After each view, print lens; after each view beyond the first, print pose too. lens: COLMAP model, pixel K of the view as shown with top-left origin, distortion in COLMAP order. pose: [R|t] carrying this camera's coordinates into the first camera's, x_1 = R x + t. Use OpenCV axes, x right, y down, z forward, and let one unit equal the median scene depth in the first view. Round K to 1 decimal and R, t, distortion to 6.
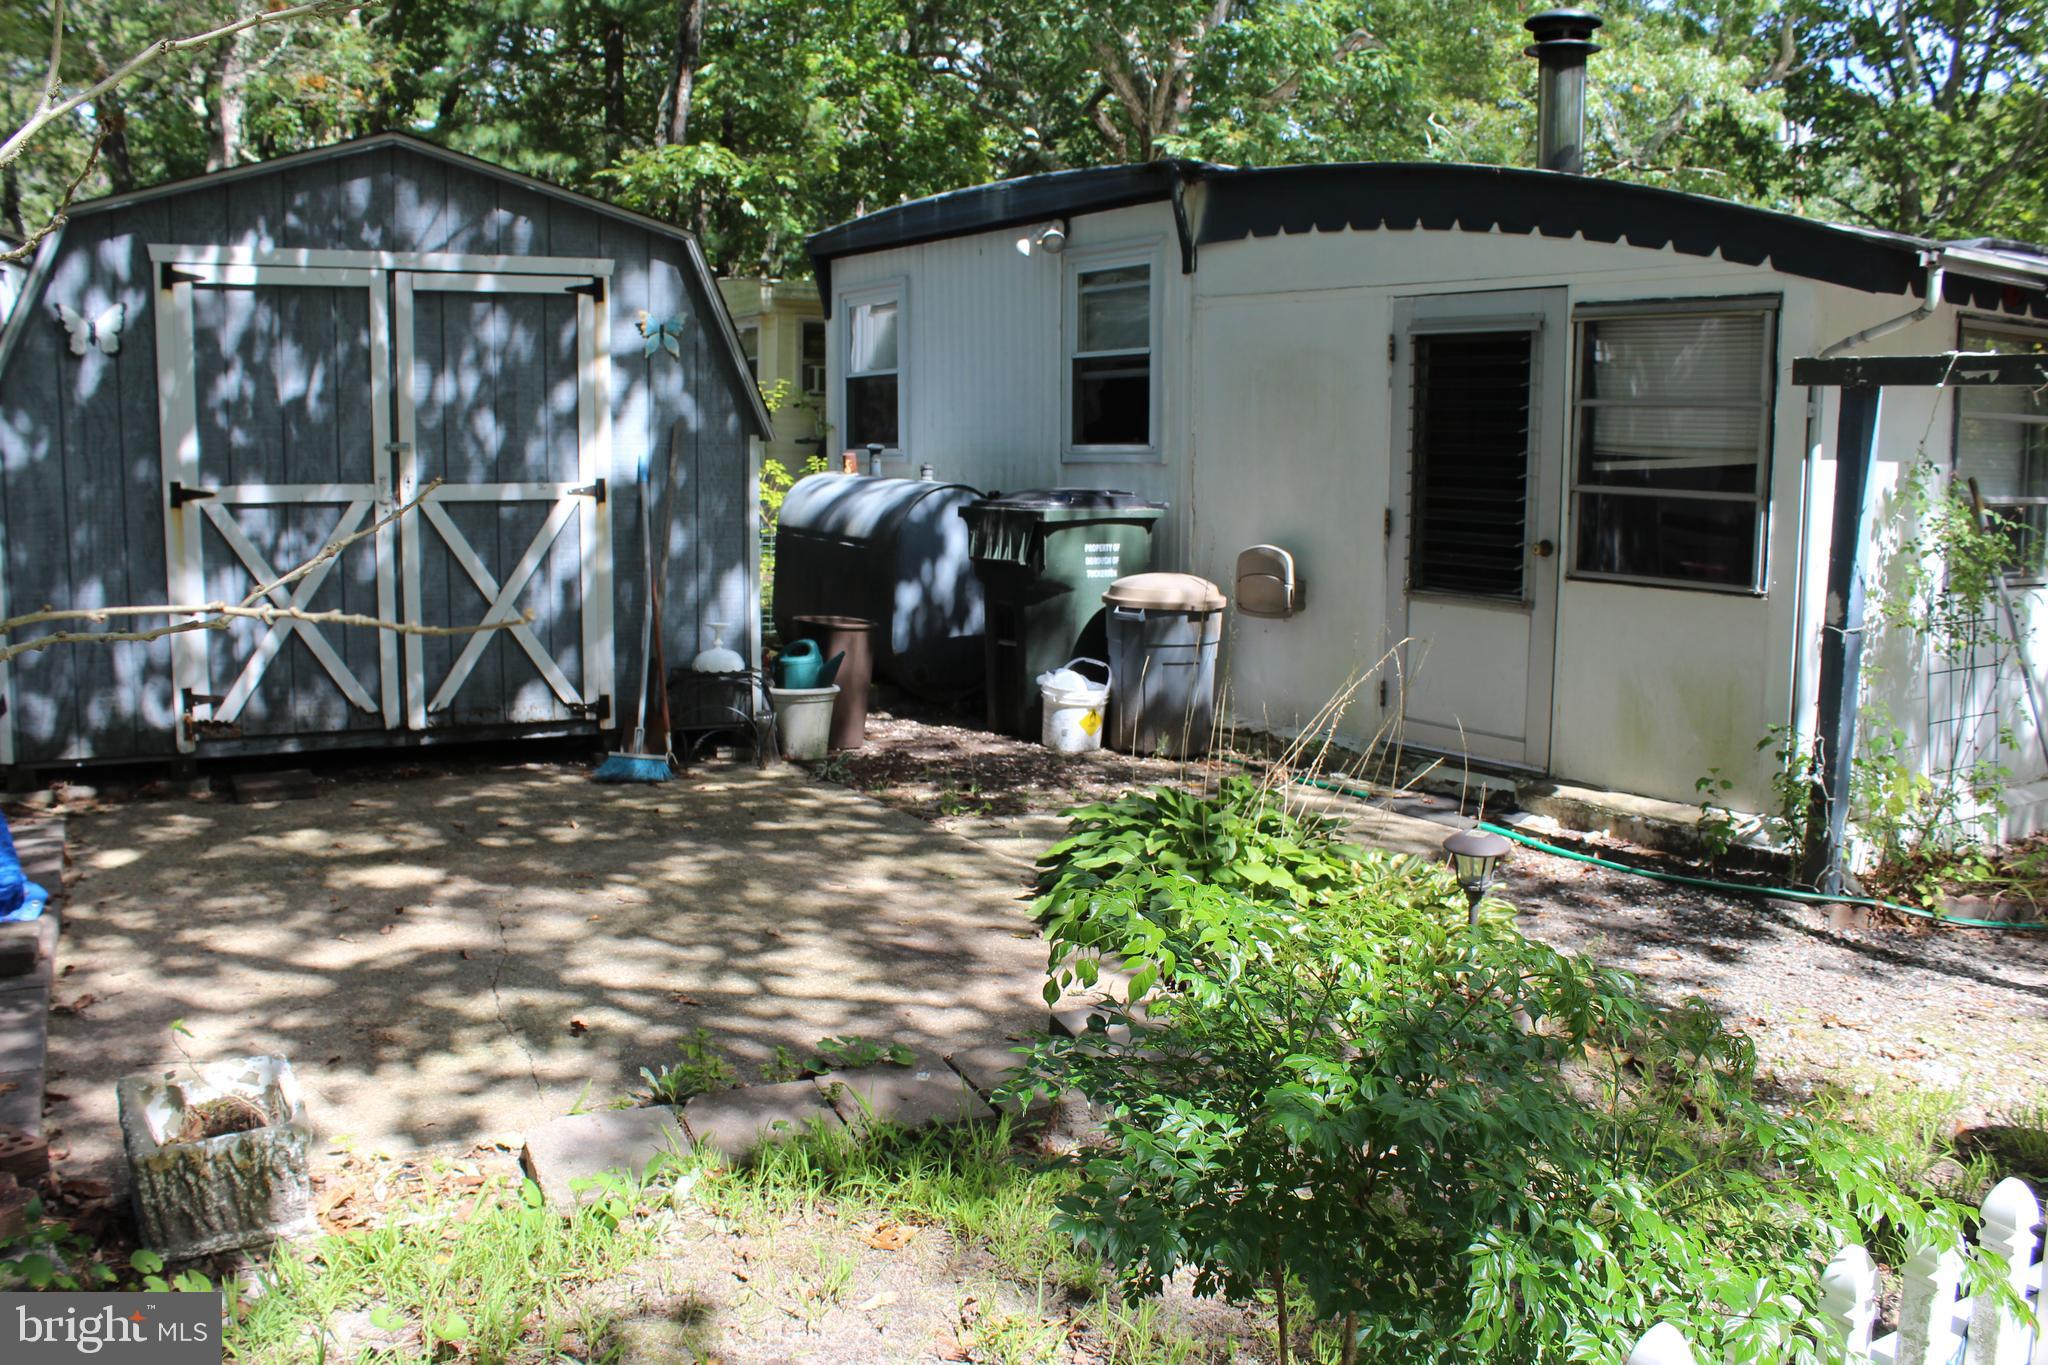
lens RADIAL K [[1859.3, 0, 1027.5], [0, 1859.3, 679.6], [0, 0, 1]] dist [-0.125371, 0.031446]
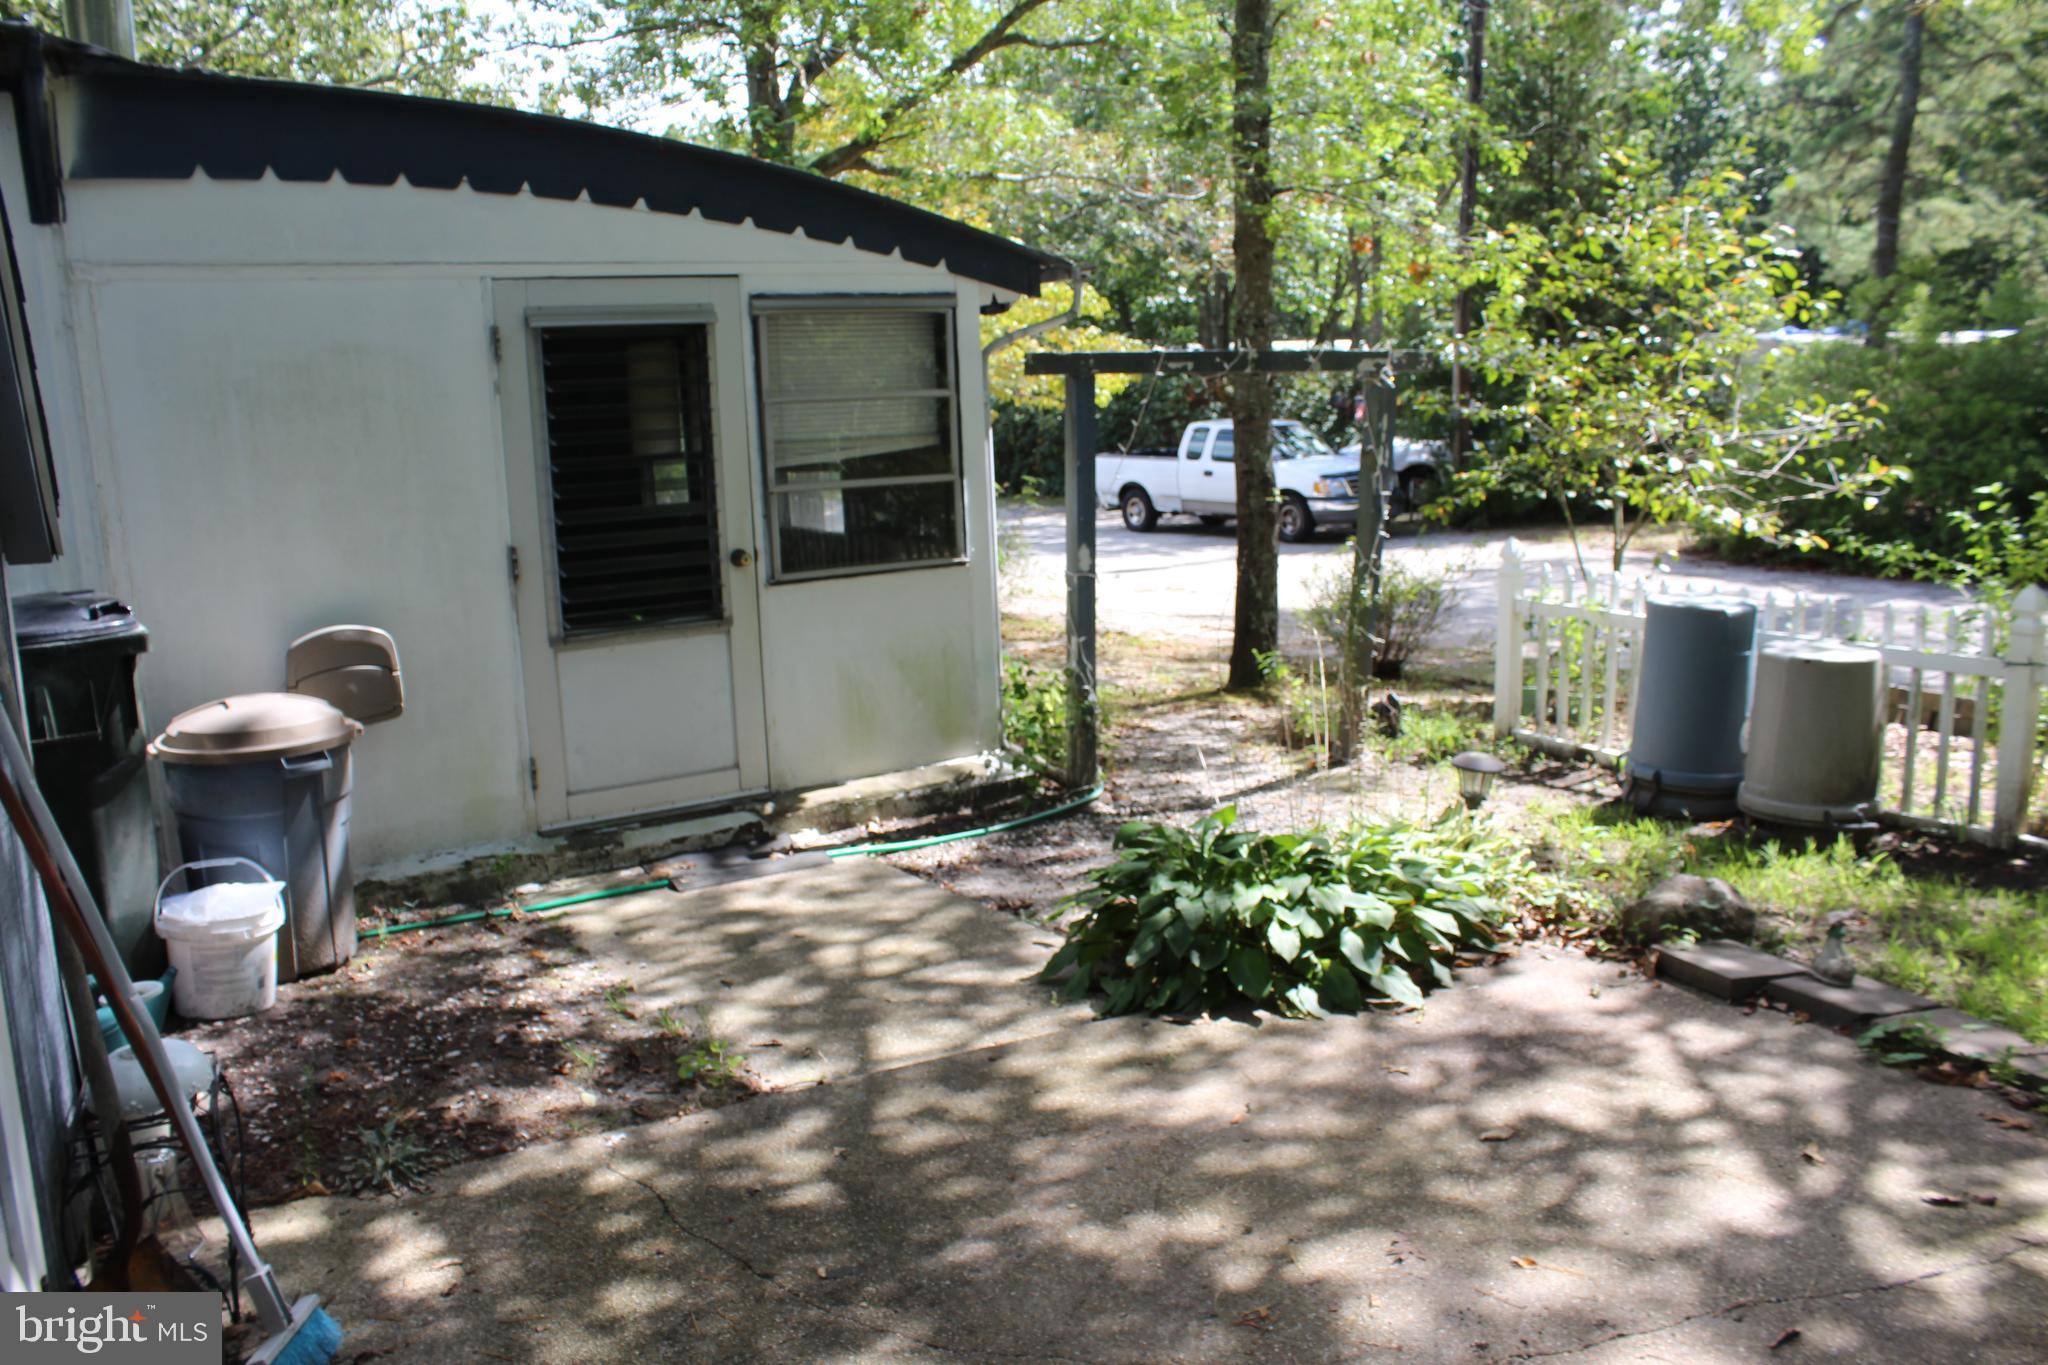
lens RADIAL K [[1703.2, 0, 1022.1], [0, 1703.2, 684.5], [0, 0, 1]] dist [-0.119034, 0.056495]
pose [[0.005622, -0.192365, 0.981307, -0.590732], [0.163443, 0.968303, 0.188879, -0.152717], [-0.986537, 0.159326, 0.036884, 0.861144]]
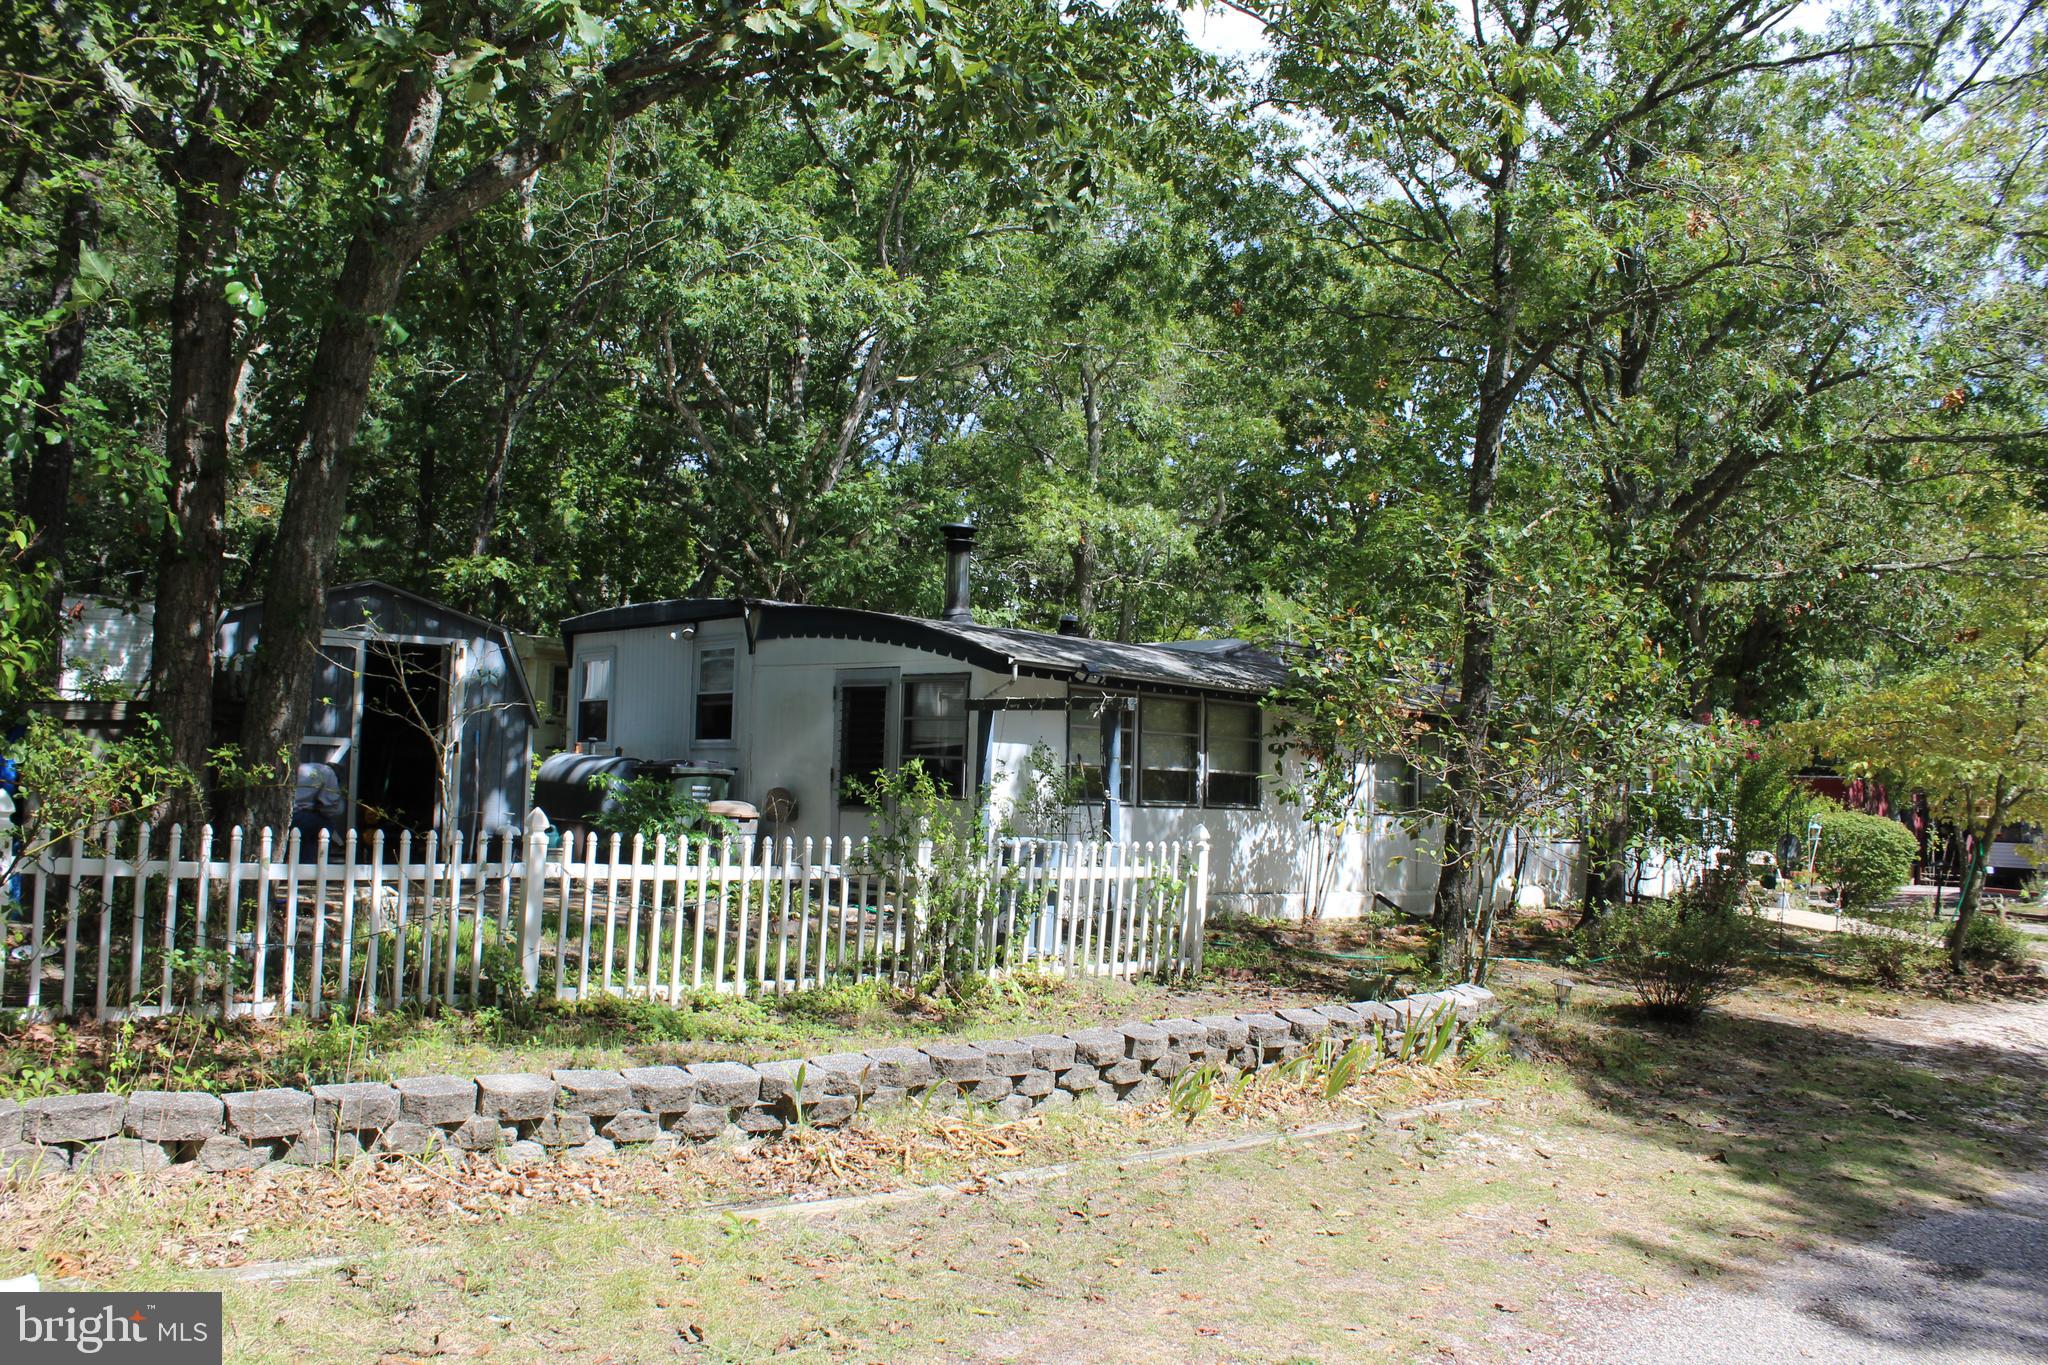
lens RADIAL K [[1703.2, 0, 1023.9], [0, 1703.2, 678.3], [0, 0, 1]] dist [-0.119034, 0.056495]
pose [[0.987660, 0.031971, 0.153318, 0.125272], [-0.002972, 0.982591, -0.185757, 0.190678], [-0.156588, 0.183009, 0.970561, -1.073701]]
